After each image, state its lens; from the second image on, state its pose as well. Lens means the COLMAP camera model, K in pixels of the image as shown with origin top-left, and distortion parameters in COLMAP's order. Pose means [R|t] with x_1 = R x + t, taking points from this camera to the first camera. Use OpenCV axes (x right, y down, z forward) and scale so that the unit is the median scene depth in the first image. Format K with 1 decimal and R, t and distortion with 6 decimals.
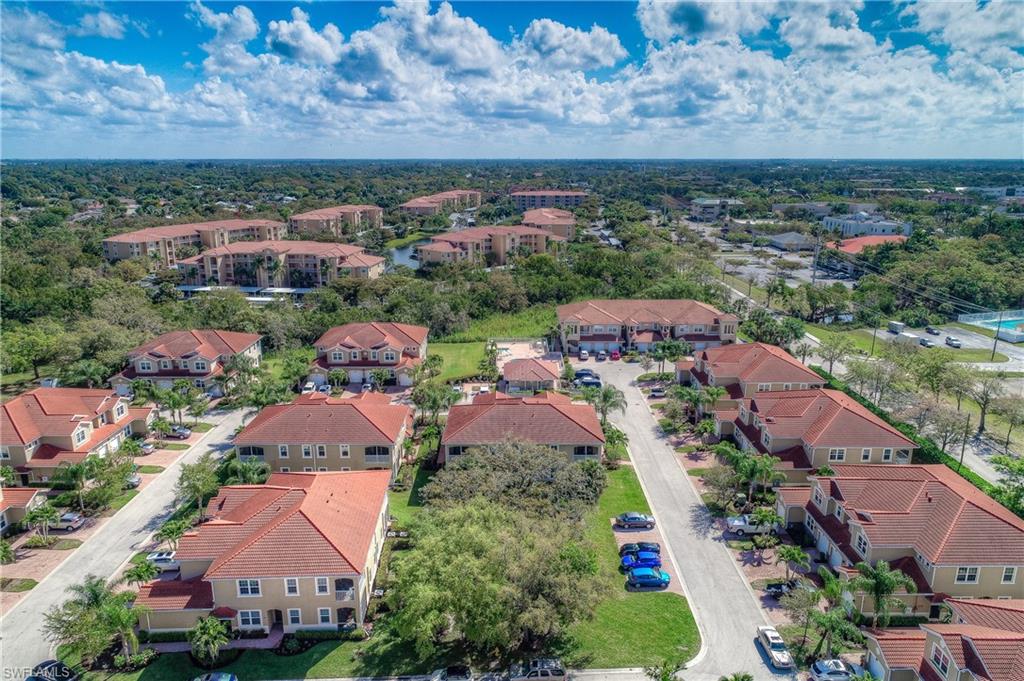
lens RADIAL K [[710.8, 0, 518.8], [0, 710.8, 343.1], [0, 0, 1]] dist [0.000056, 0.002790]
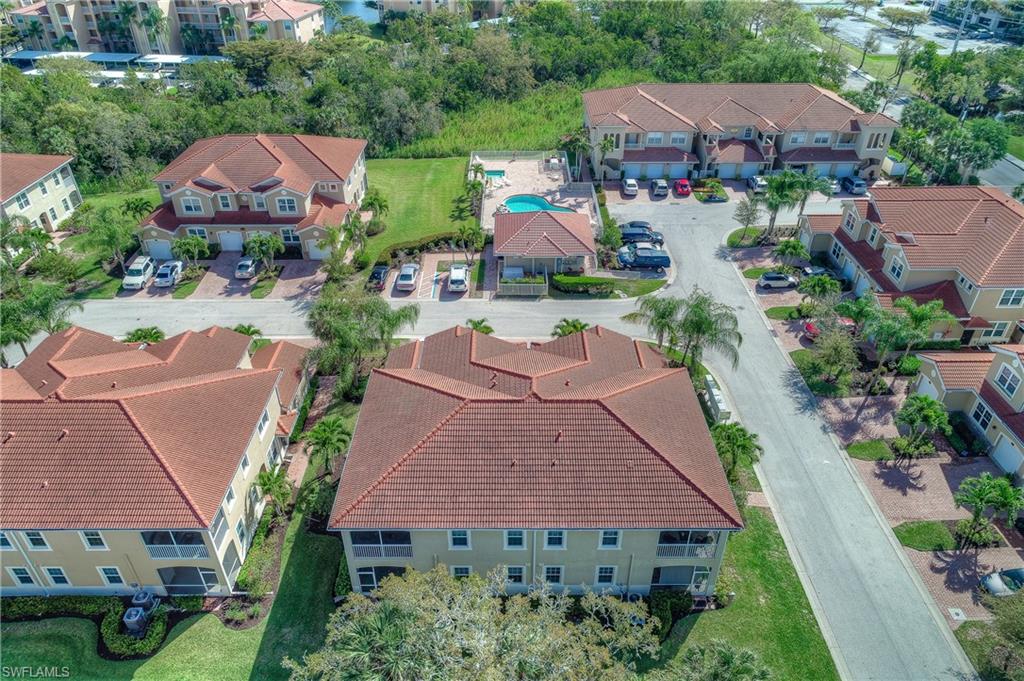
lens RADIAL K [[710.8, 0, 518.8], [0, 710.8, 343.1], [0, 0, 1]] dist [0.000056, 0.002790]
pose [[0.999999, 0.000986, -0.000406, -0.001296], [-0.000803, 0.947152, 0.320785, -0.049490], [0.000701, -0.320784, 0.947152, 0.386141]]
